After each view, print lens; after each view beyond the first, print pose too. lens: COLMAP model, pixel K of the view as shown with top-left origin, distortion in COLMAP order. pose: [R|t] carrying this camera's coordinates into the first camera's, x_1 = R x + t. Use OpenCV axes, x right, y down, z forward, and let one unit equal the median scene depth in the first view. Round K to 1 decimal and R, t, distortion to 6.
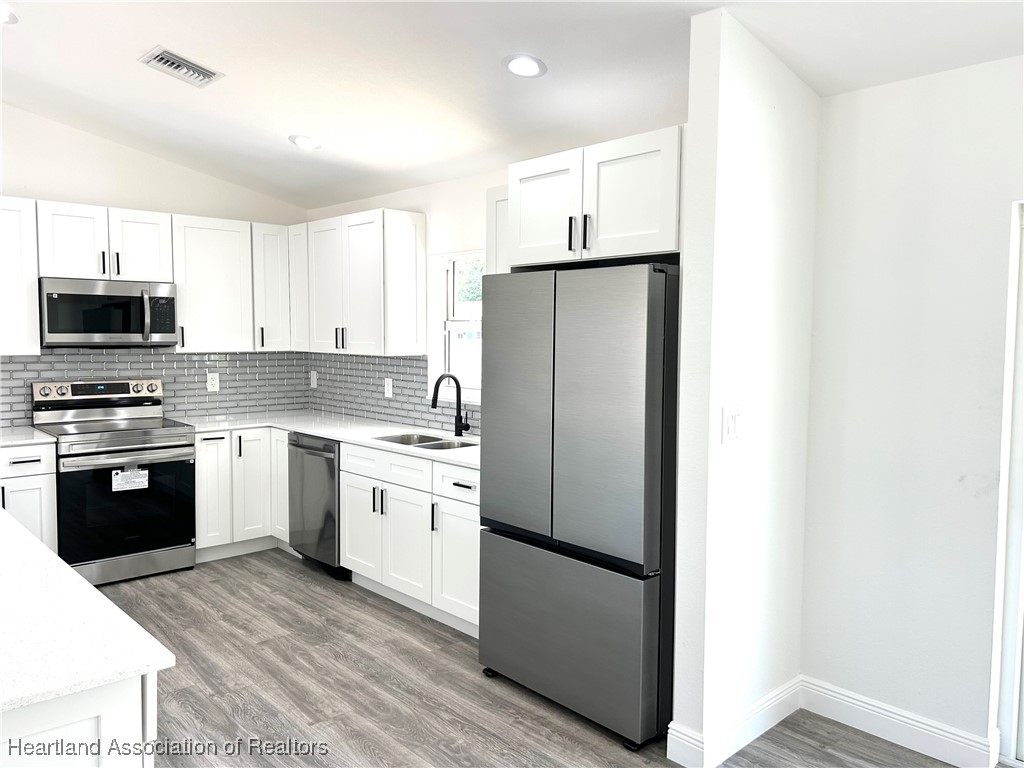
lens RADIAL K [[777.7, 0, 515.3], [0, 777.7, 387.5], [0, 0, 1]] dist [0.131825, -0.272414]
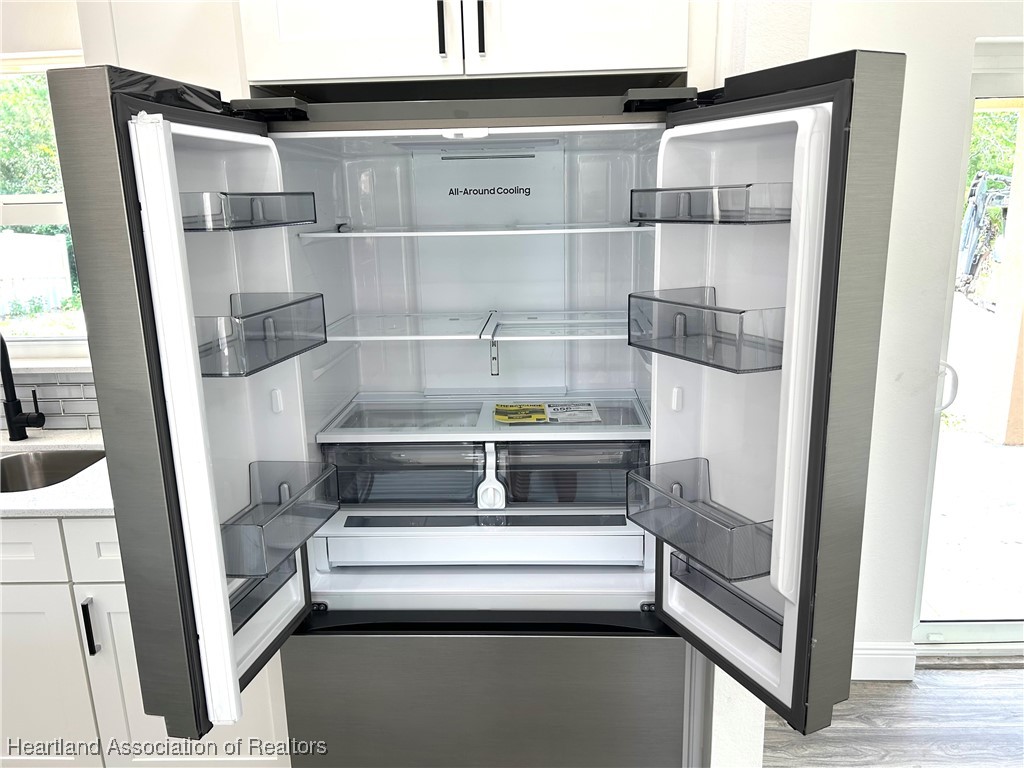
lens RADIAL K [[777.7, 0, 515.3], [0, 777.7, 387.5], [0, 0, 1]] dist [0.131825, -0.272414]
pose [[0.698996, -0.192005, 0.688868, -0.206386], [0.078752, 0.978091, 0.192708, -0.046310], [-0.710776, -0.080452, 0.698802, 0.450492]]
